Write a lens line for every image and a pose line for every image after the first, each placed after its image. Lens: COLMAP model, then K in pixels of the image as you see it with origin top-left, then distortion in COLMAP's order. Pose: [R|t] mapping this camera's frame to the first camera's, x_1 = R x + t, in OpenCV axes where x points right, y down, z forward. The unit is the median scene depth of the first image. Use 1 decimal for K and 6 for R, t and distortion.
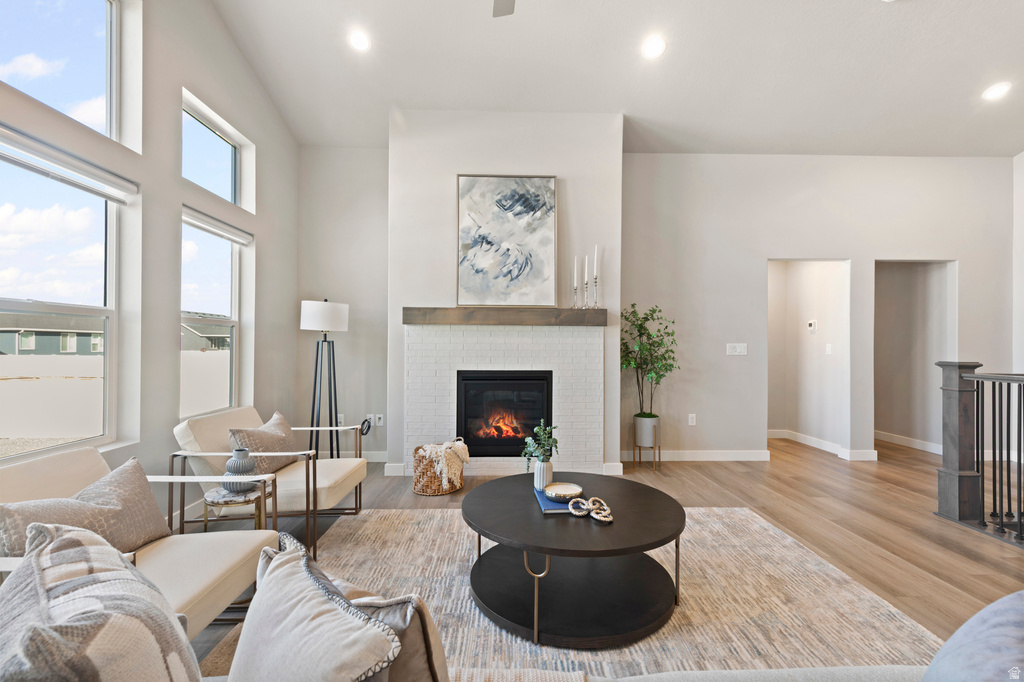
lens RADIAL K [[449.8, 0, 512.0], [0, 449.8, 341.0], [0, 0, 1]] dist [0.020031, -0.000067]
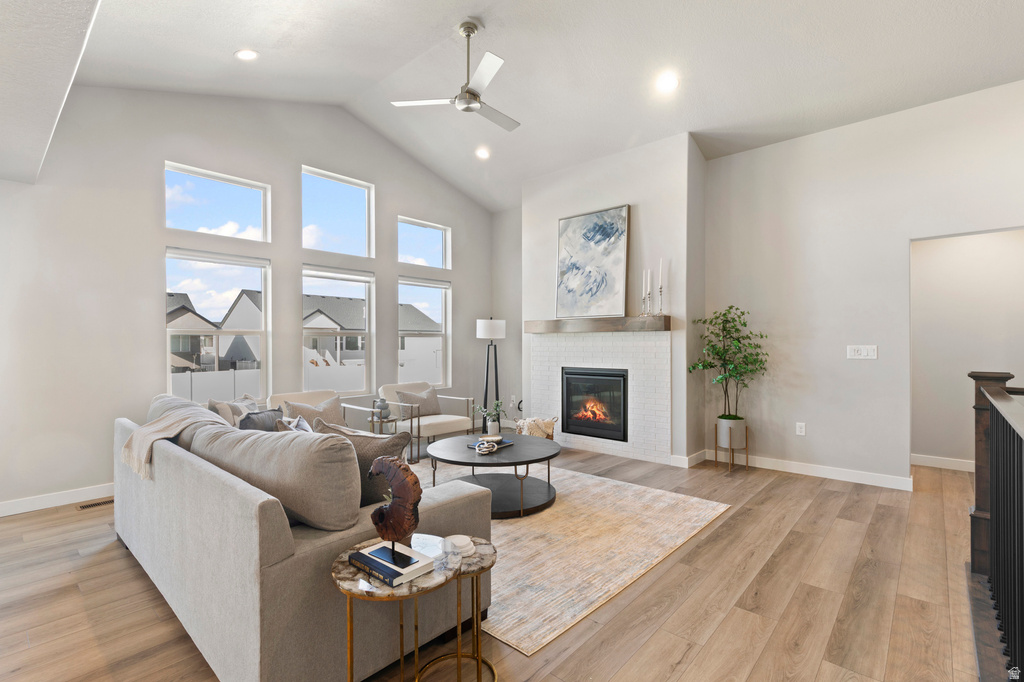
lens RADIAL K [[449.8, 0, 512.0], [0, 449.8, 341.0], [0, 0, 1]] dist [0.020031, -0.000067]
pose [[0.745308, -0.009964, -0.666645, 0.660568], [0.011071, 0.999935, -0.002569, -0.008938], [0.666628, -0.005466, 0.745371, -0.082330]]
